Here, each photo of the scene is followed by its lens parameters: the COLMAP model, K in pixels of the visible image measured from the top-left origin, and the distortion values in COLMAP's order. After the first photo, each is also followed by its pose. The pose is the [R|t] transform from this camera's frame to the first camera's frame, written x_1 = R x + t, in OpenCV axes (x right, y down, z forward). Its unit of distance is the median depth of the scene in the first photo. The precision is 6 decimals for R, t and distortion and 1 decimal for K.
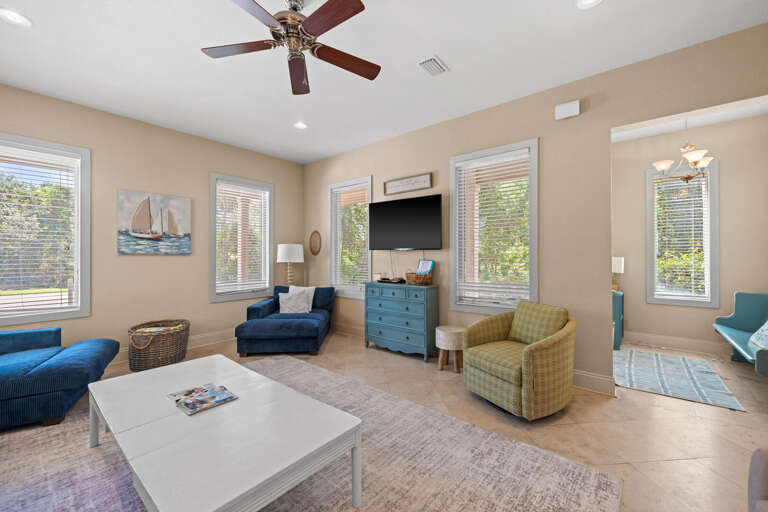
lens RADIAL K [[309.8, 0, 381.8], [0, 309.8, 255.0], [0, 0, 1]] dist [-0.004769, -0.000391]
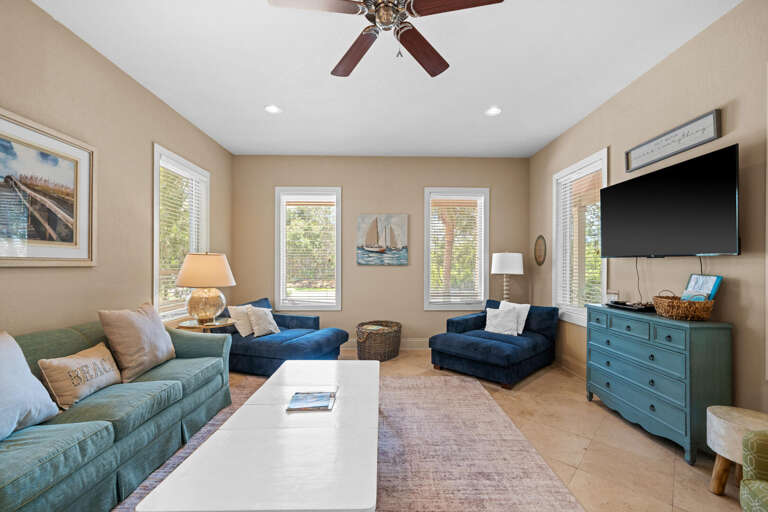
lens RADIAL K [[309.8, 0, 387.1], [0, 309.8, 266.6], [0, 0, 1]] dist [-0.004769, -0.000391]
pose [[0.655274, 0.002936, -0.755385, 0.185766], [-0.001834, 0.999996, 0.002296, 0.001826], [0.755389, -0.000119, 0.655277, 0.230836]]
